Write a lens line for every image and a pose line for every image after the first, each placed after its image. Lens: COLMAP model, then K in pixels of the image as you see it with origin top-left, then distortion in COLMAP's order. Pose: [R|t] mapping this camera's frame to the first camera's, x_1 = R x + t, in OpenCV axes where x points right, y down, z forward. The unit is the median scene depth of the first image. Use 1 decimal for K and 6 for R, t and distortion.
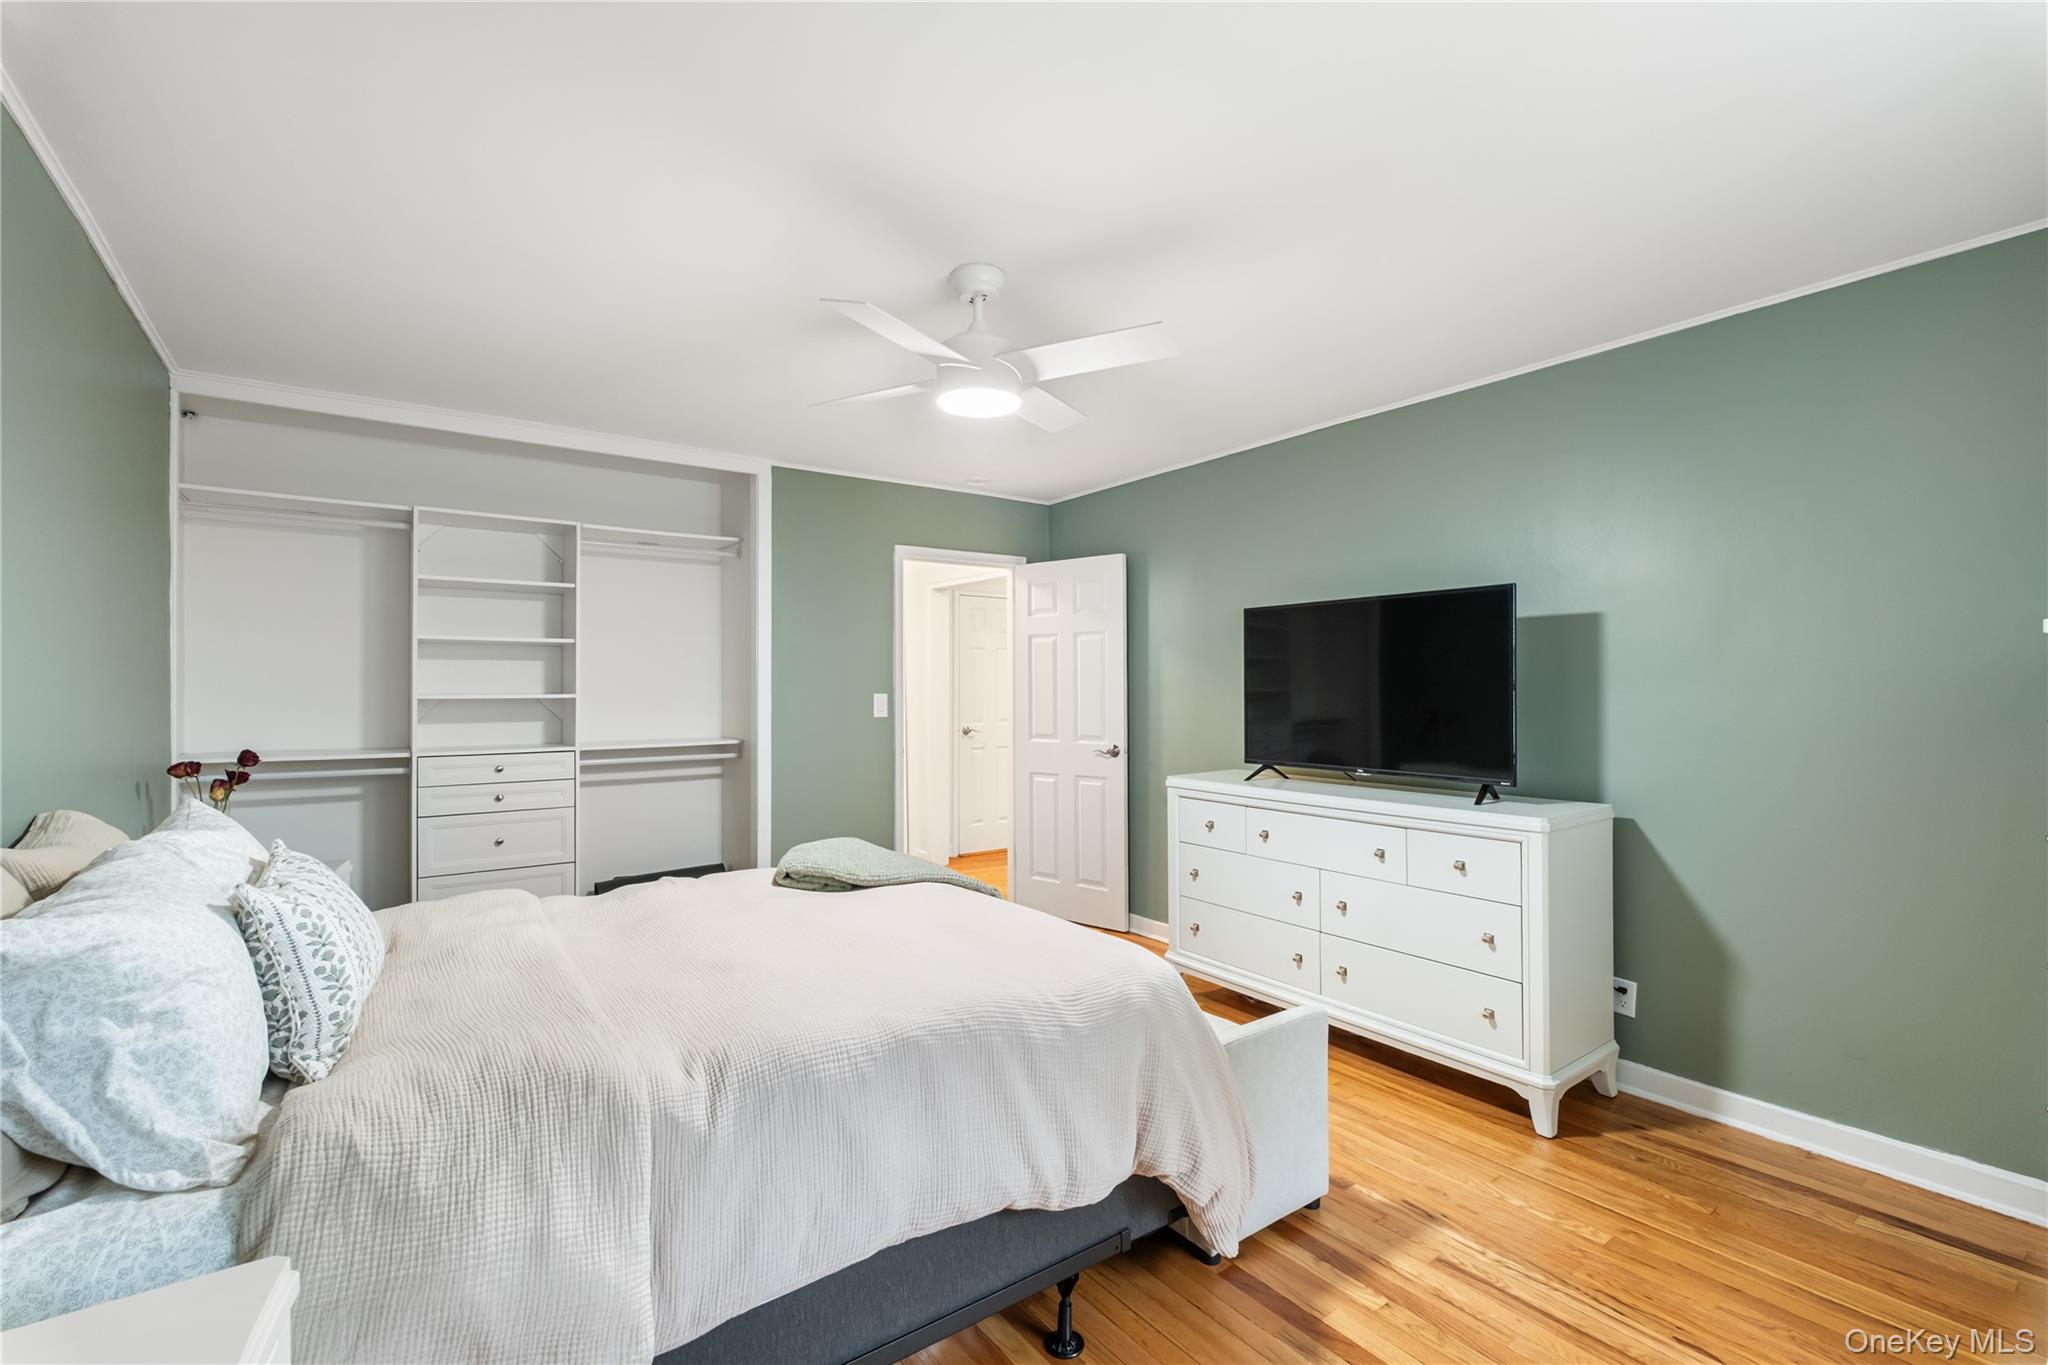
lens RADIAL K [[904.0, 0, 1026.9], [0, 904.0, 693.2], [0, 0, 1]] dist [0.002563, -0.007698]
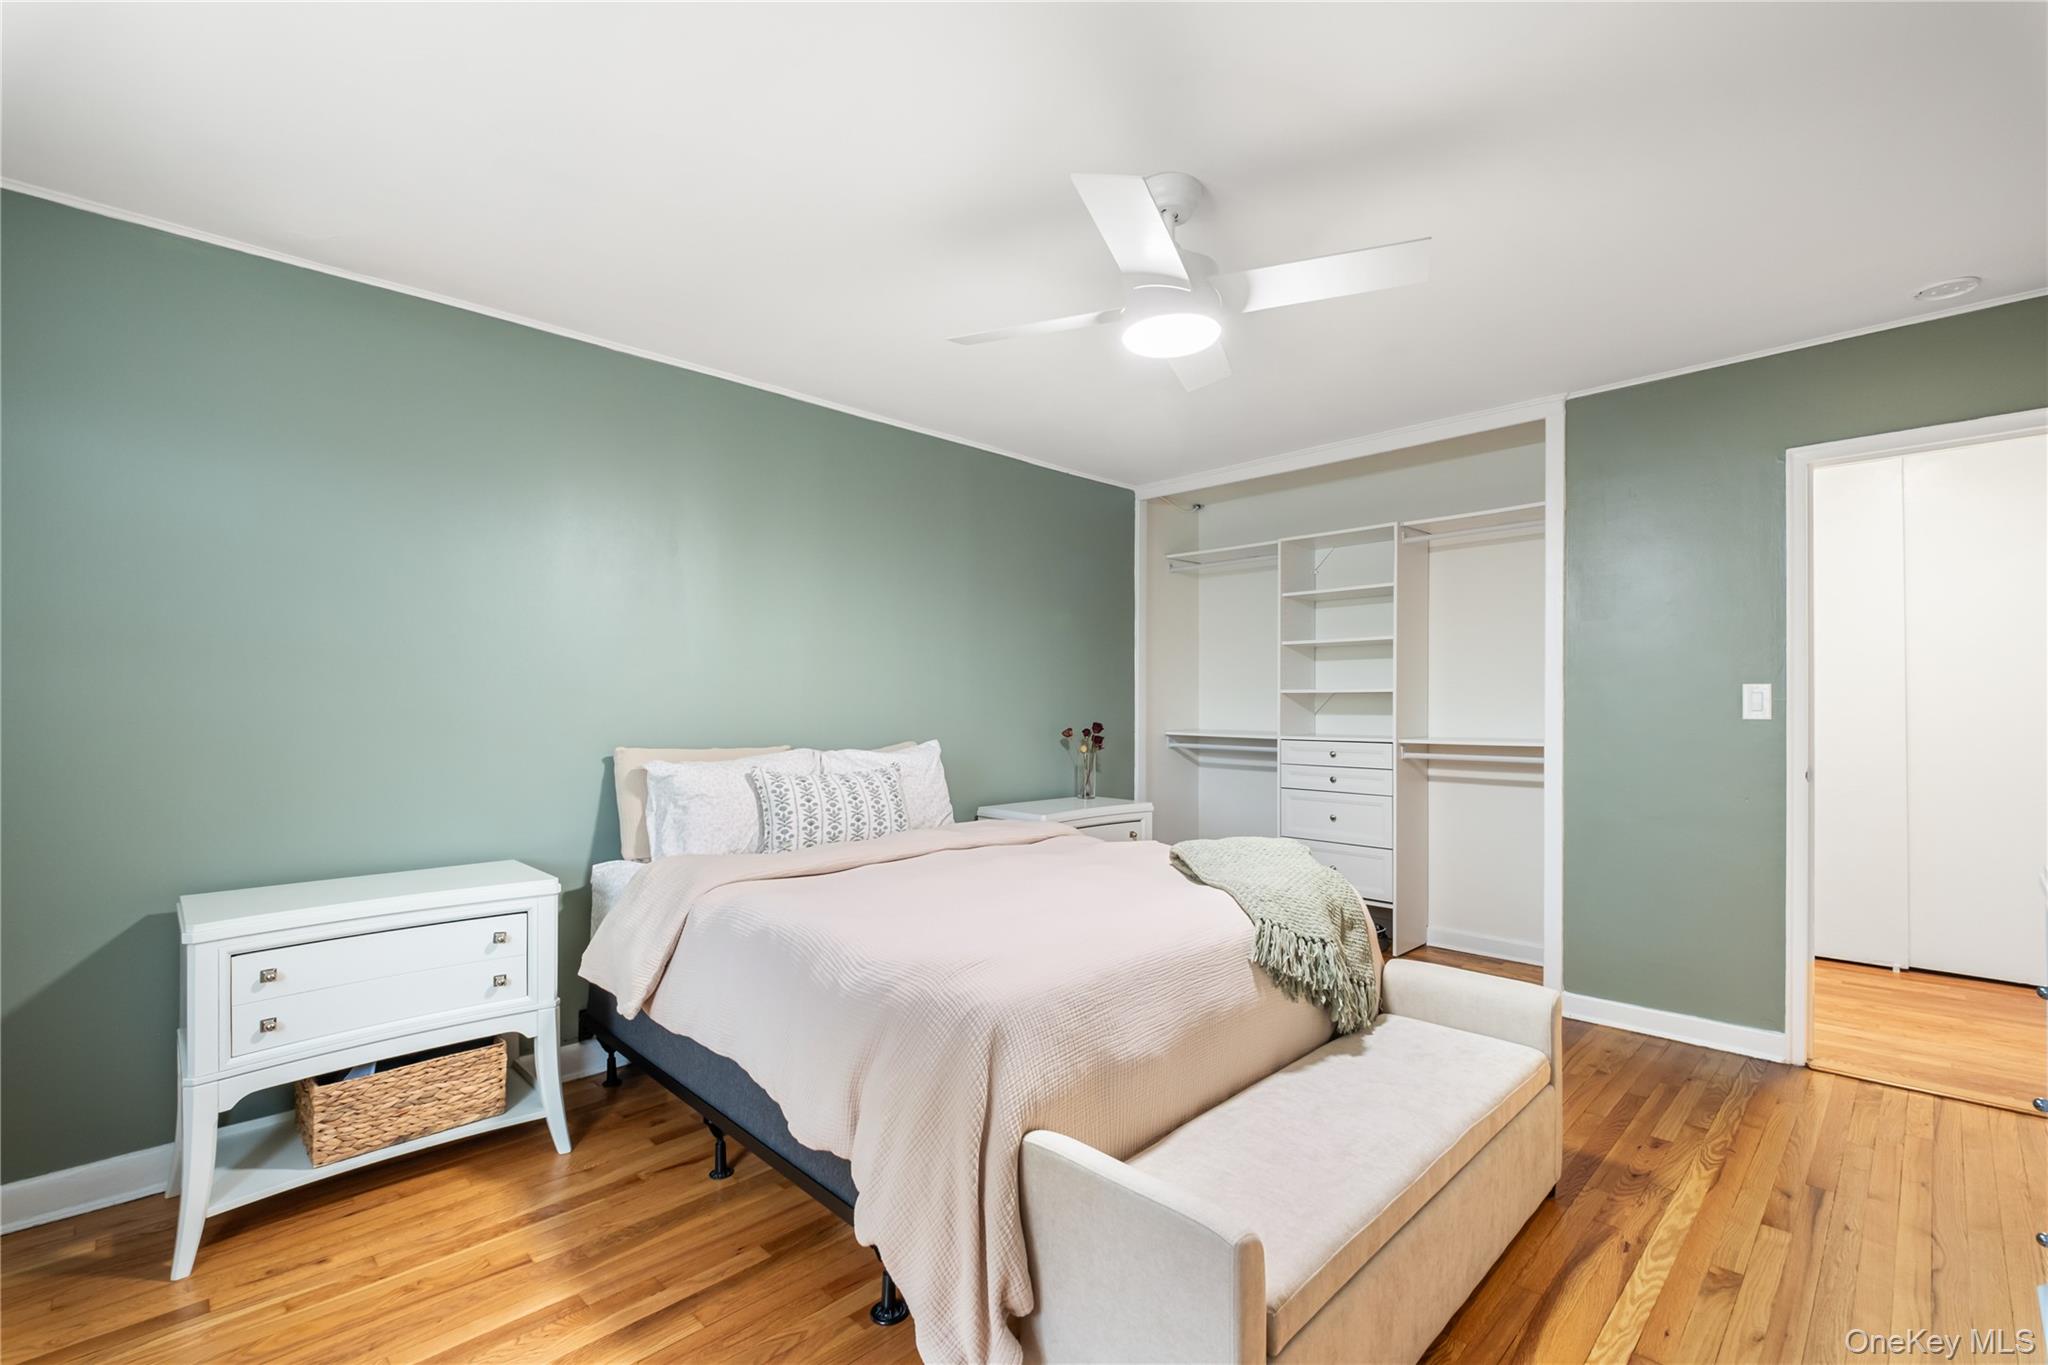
lens RADIAL K [[904.0, 0, 1026.9], [0, 904.0, 693.2], [0, 0, 1]] dist [0.002563, -0.007698]
pose [[0.145544, -0.004681, -0.989341, 0.465449], [-0.000135, 0.999989, -0.004751, 0.012362], [0.989352, 0.000825, 0.145542, 0.436081]]
